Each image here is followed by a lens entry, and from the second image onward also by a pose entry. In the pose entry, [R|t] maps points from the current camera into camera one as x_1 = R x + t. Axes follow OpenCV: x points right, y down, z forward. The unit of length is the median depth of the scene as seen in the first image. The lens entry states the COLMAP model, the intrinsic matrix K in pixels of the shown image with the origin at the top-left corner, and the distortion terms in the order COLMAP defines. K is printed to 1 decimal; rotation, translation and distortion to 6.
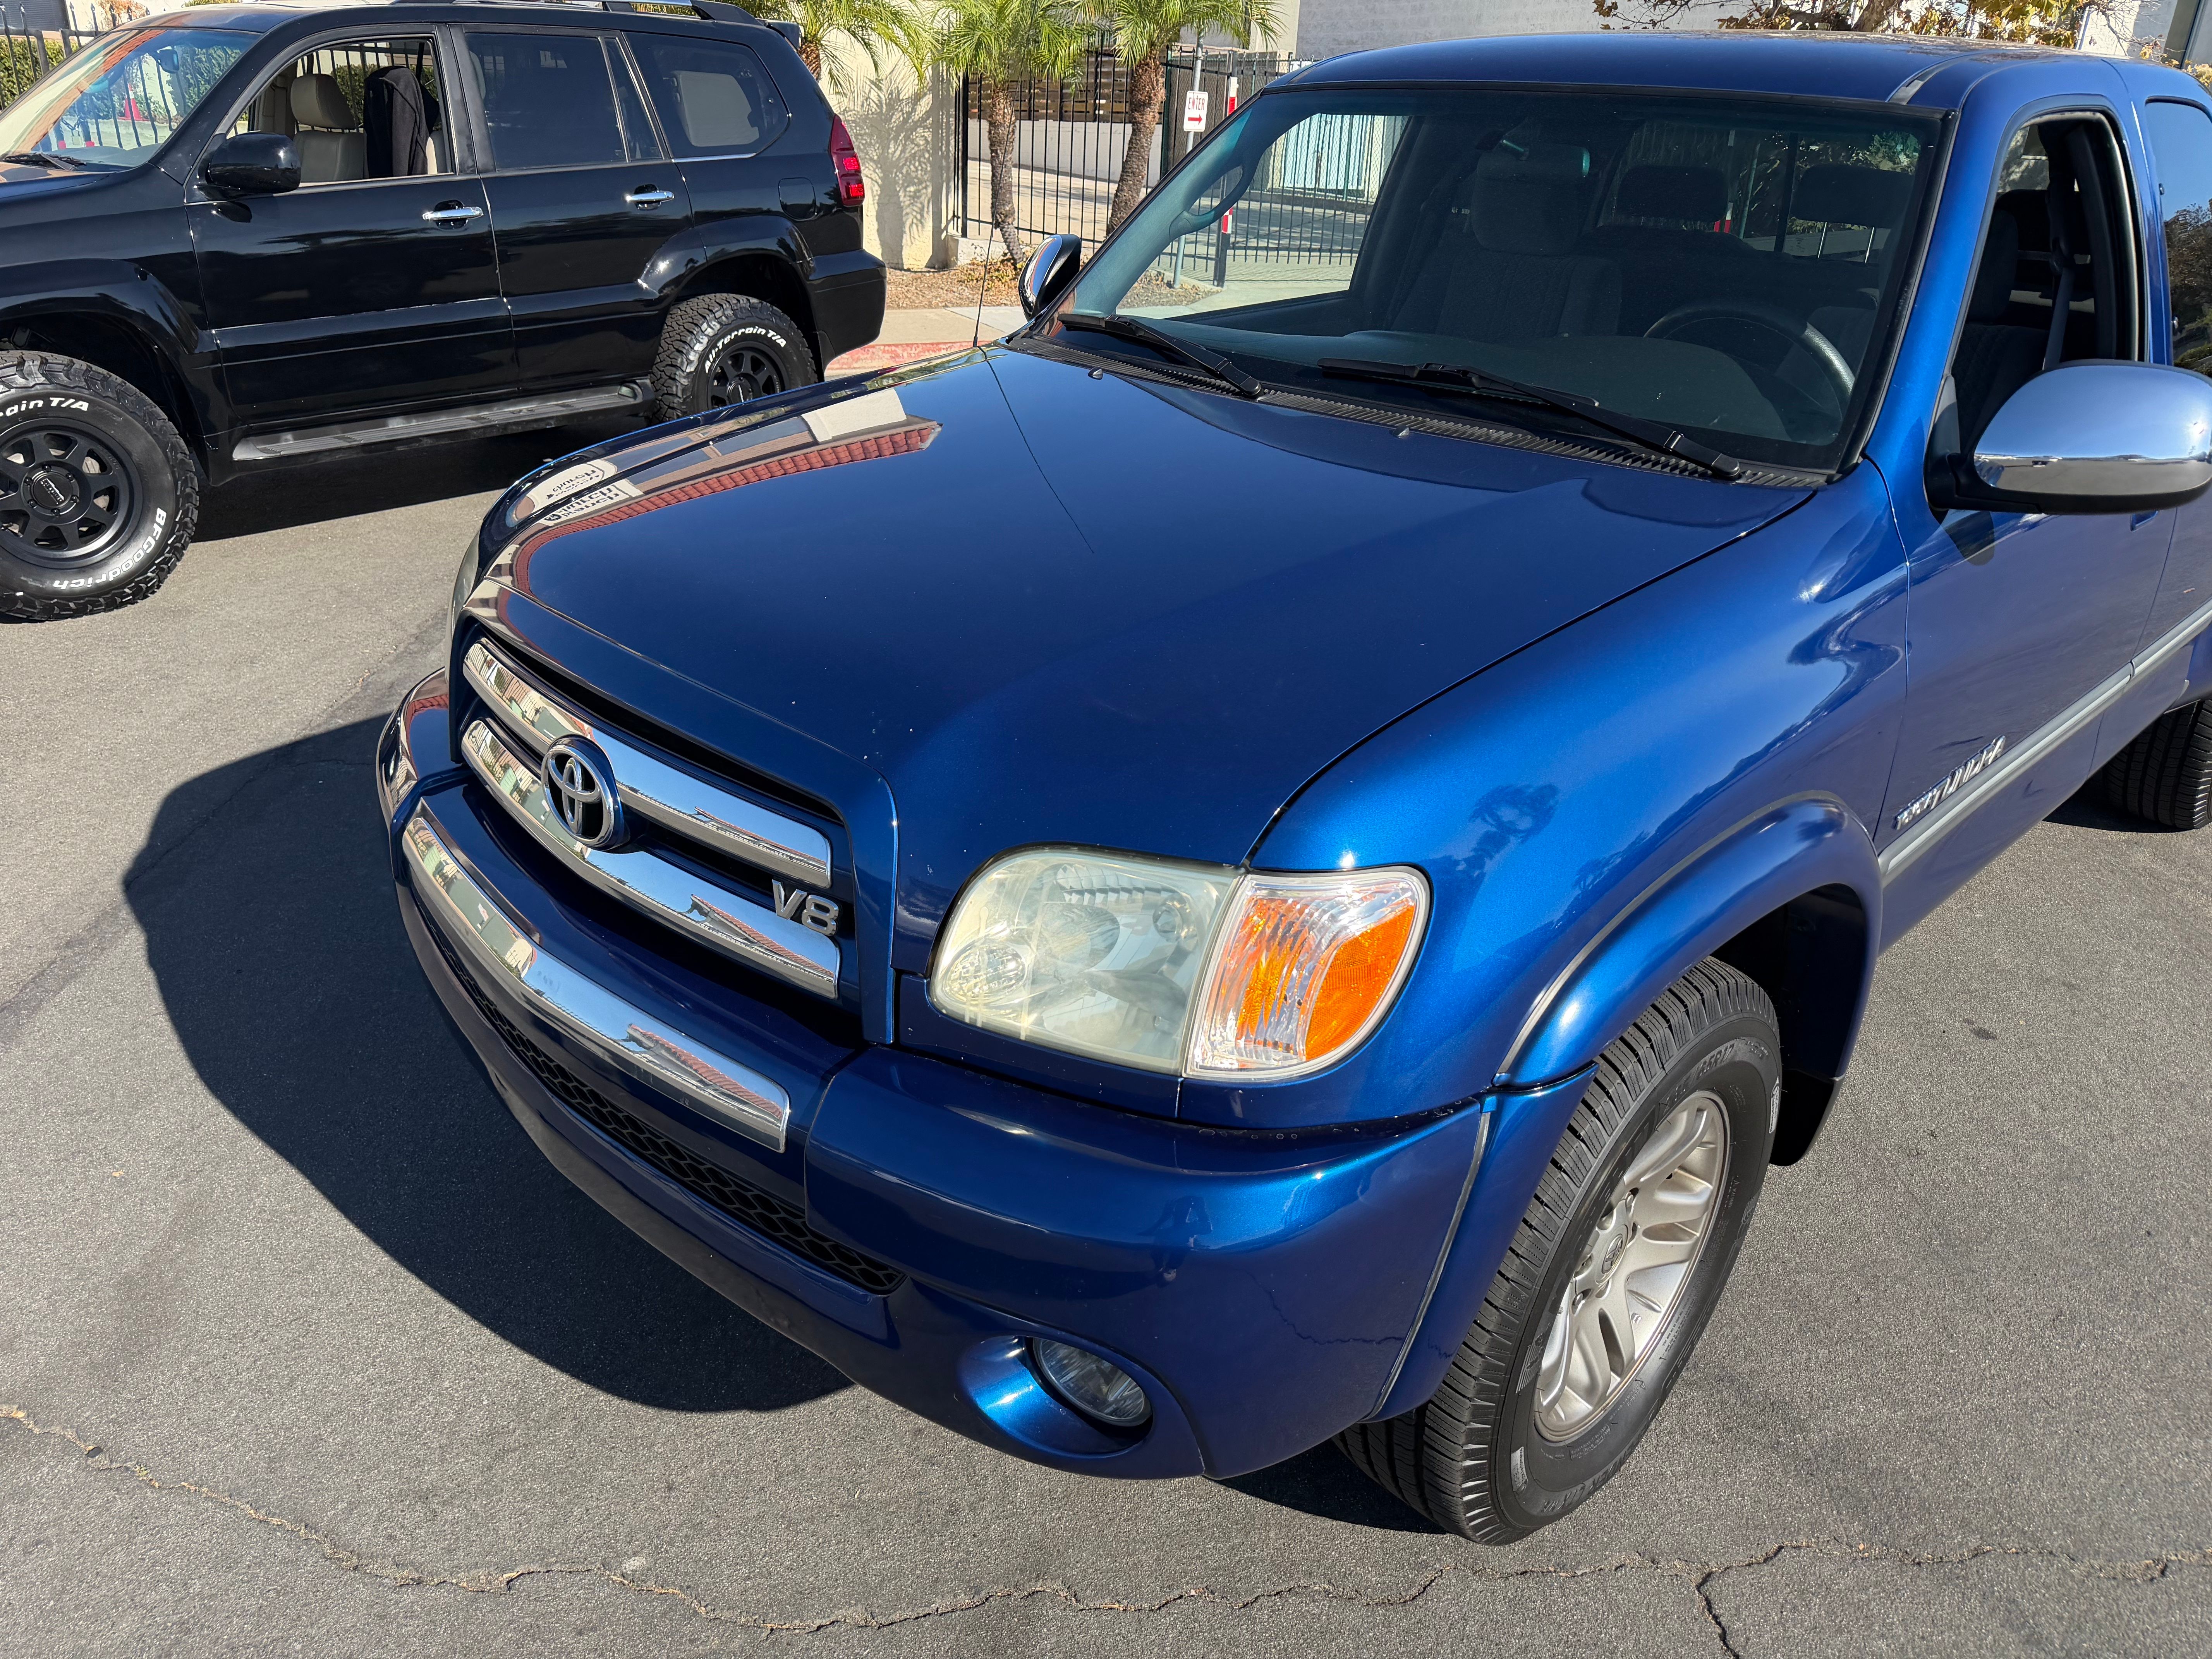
lens RADIAL K [[1582.9, 0, 1084.9], [0, 1582.9, 829.1], [0, 0, 1]] dist [0.010625, -0.020409]
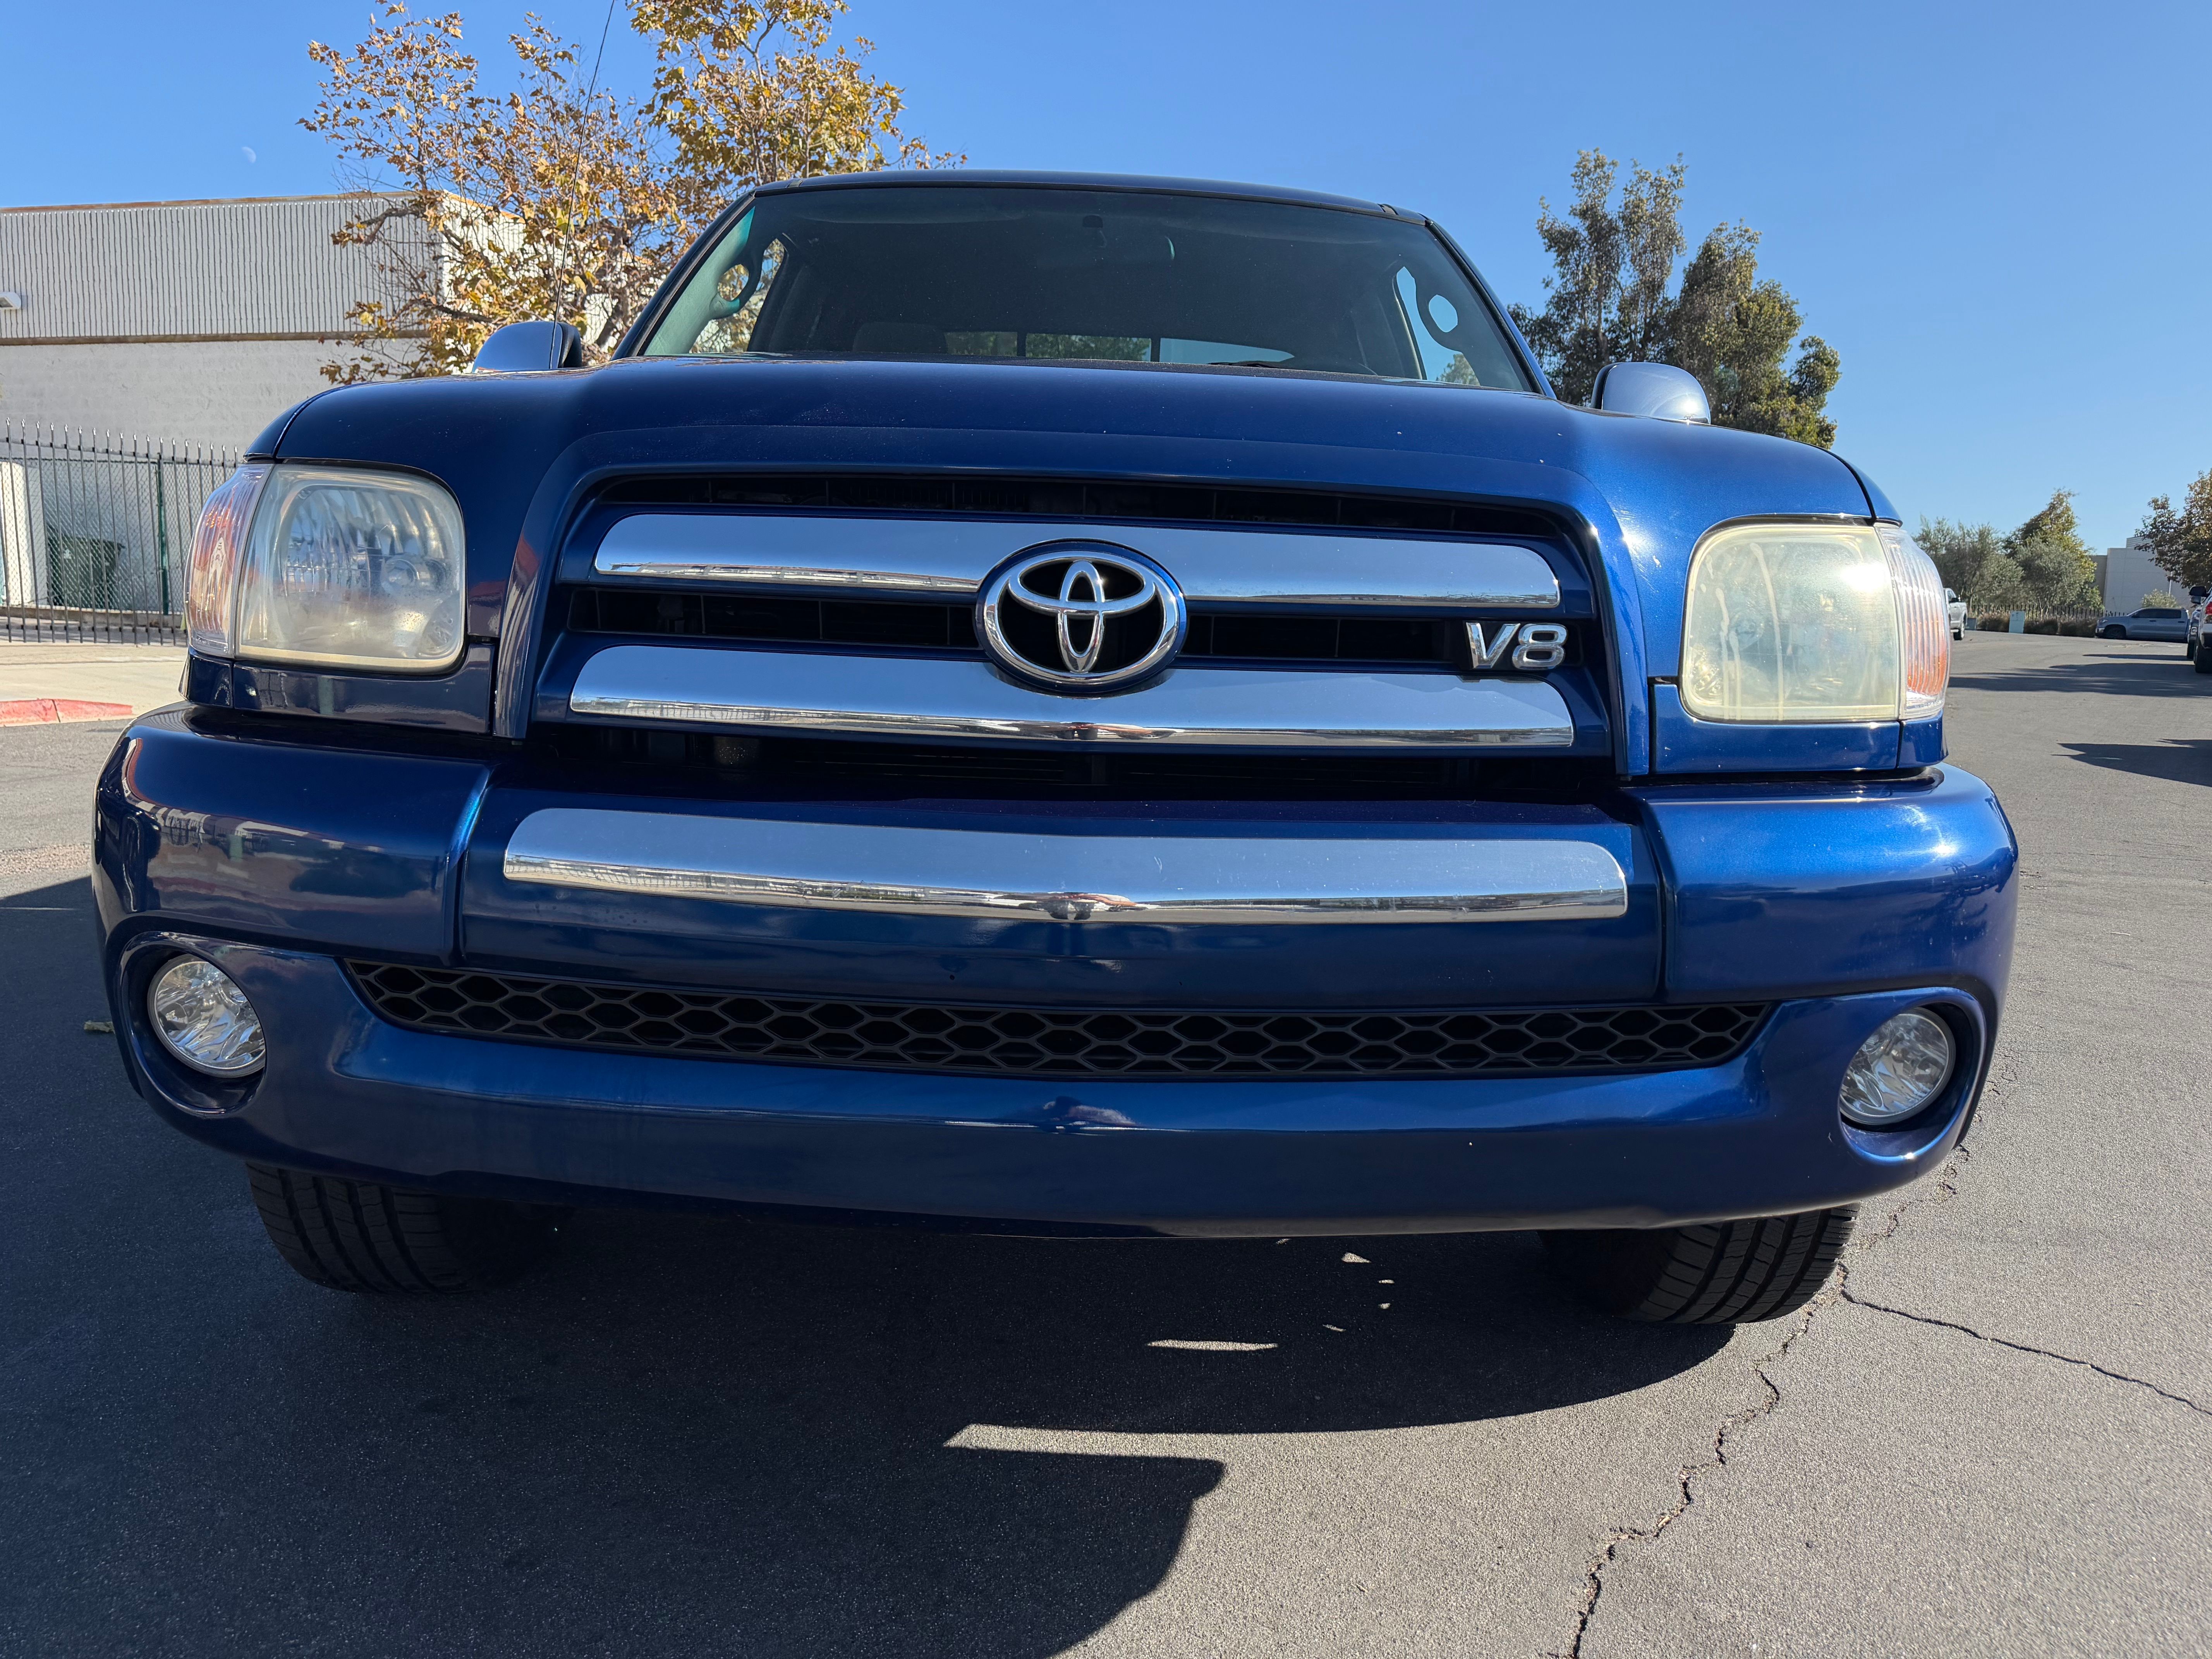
lens RADIAL K [[1582.9, 0, 1125.8], [0, 1582.9, 809.4], [0, 0, 1]] dist [0.010625, -0.020409]
pose [[0.681009, -0.106916, 0.724428, -0.665010], [0.296455, 0.944842, -0.139240, 0.133055], [-0.669583, 0.309584, 0.675142, 0.423185]]
